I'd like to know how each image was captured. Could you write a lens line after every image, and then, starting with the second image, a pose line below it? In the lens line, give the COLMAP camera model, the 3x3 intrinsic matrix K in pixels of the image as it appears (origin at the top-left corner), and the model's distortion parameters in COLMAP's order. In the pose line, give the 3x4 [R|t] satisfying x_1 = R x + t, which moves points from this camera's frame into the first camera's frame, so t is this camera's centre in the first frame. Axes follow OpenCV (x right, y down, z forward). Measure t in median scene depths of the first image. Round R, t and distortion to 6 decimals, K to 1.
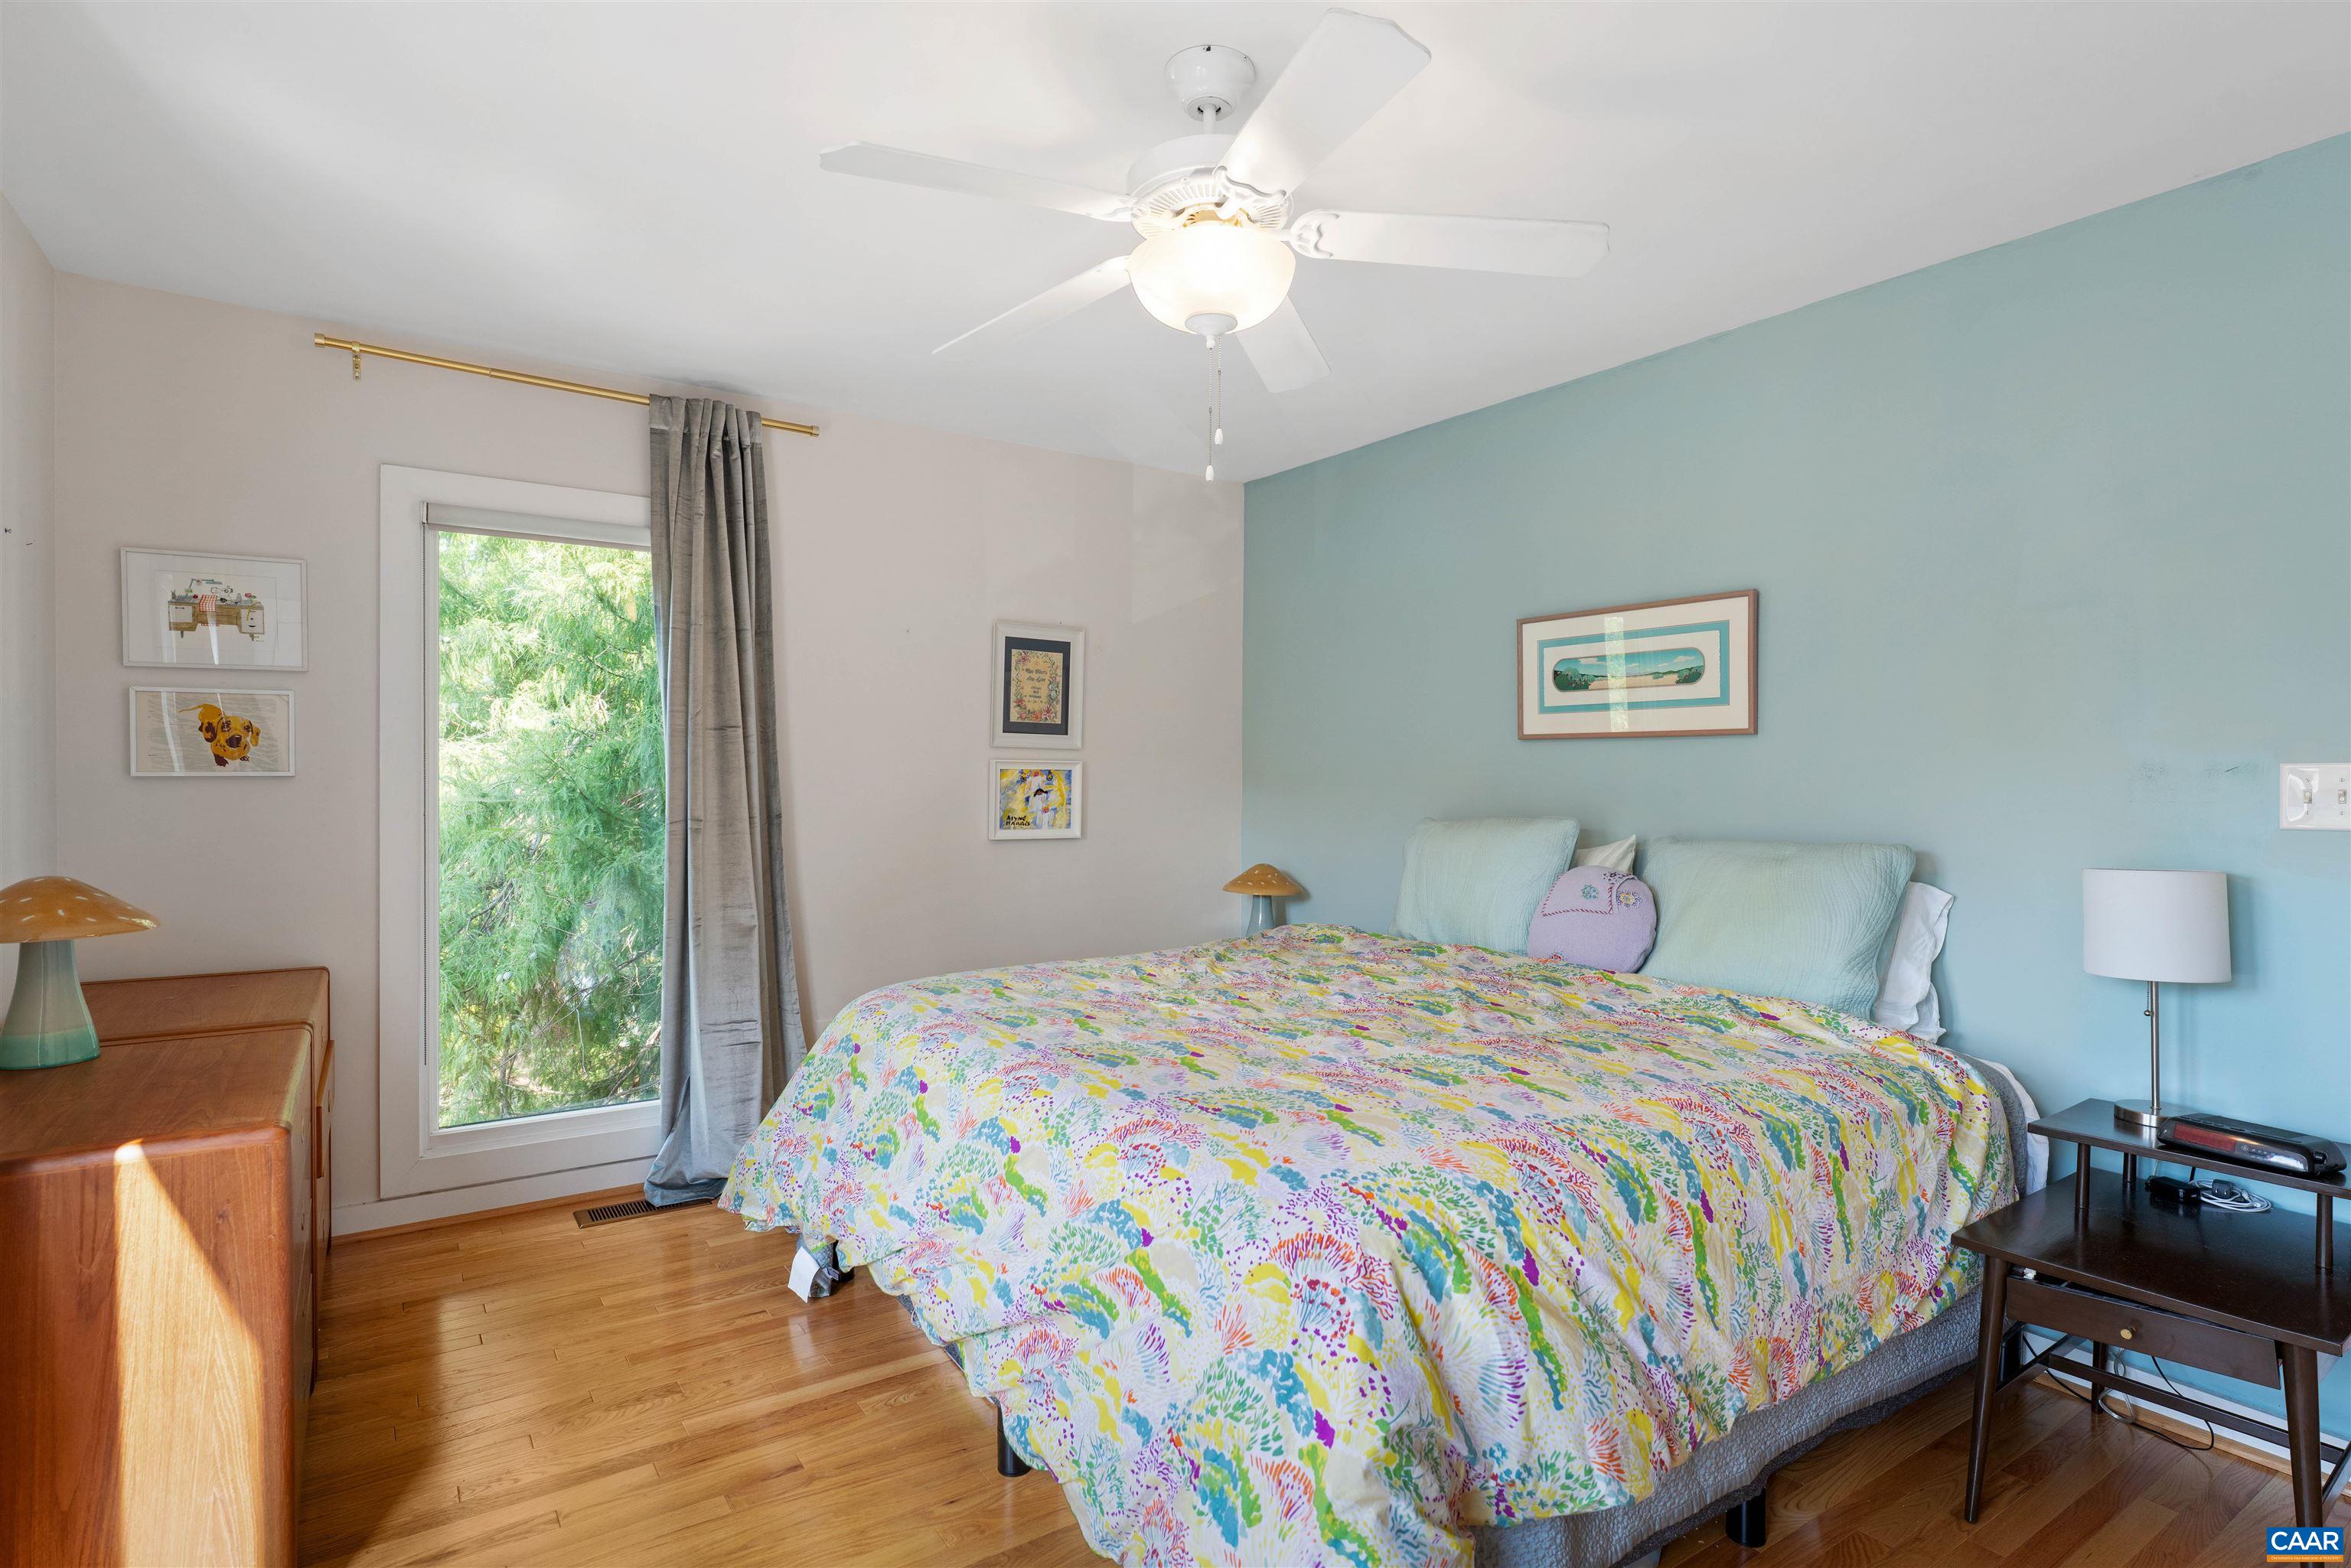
lens RADIAL K [[1224.4, 0, 1175.5], [0, 1224.4, 784.0], [0, 0, 1]] dist [0.000779, -0.000115]
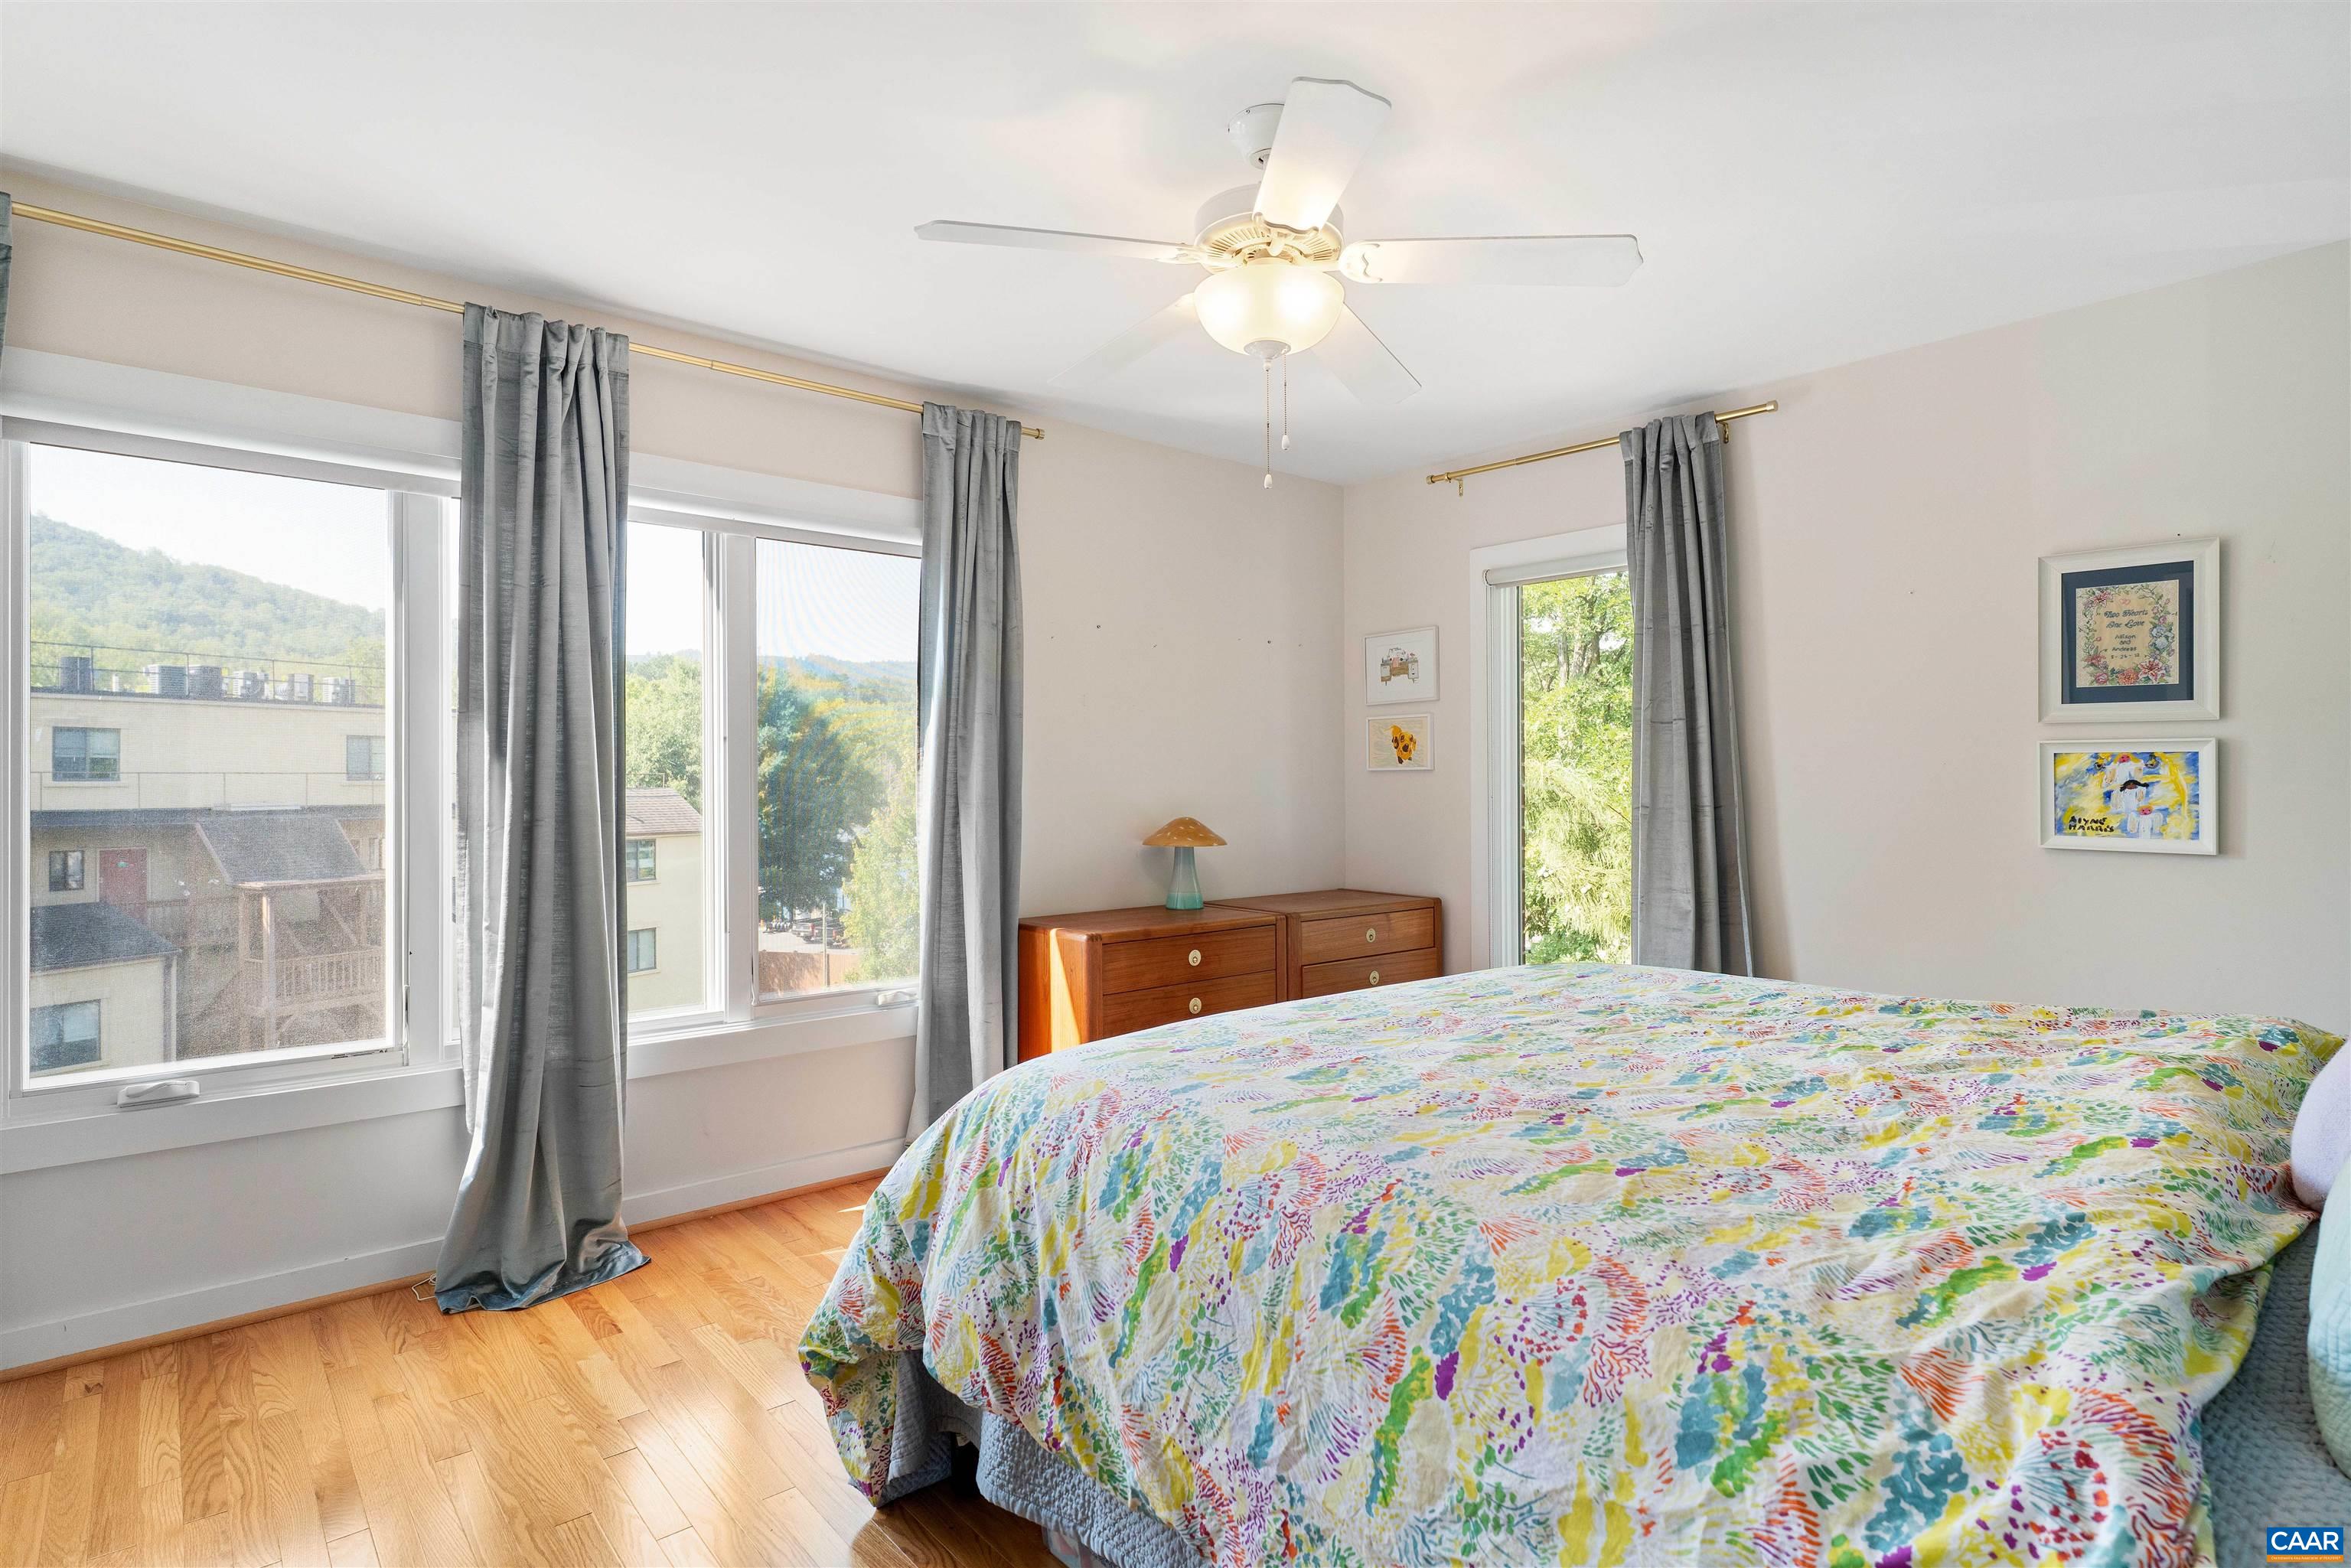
lens RADIAL K [[1224.4, 0, 1175.5], [0, 1224.4, 784.0], [0, 0, 1]] dist [0.000779, -0.000115]
pose [[0.078295, -0.002142, -0.996928, 0.560119], [-0.009304, 0.999953, -0.002879, 0.013631], [0.996887, 0.009501, 0.078271, 0.413575]]
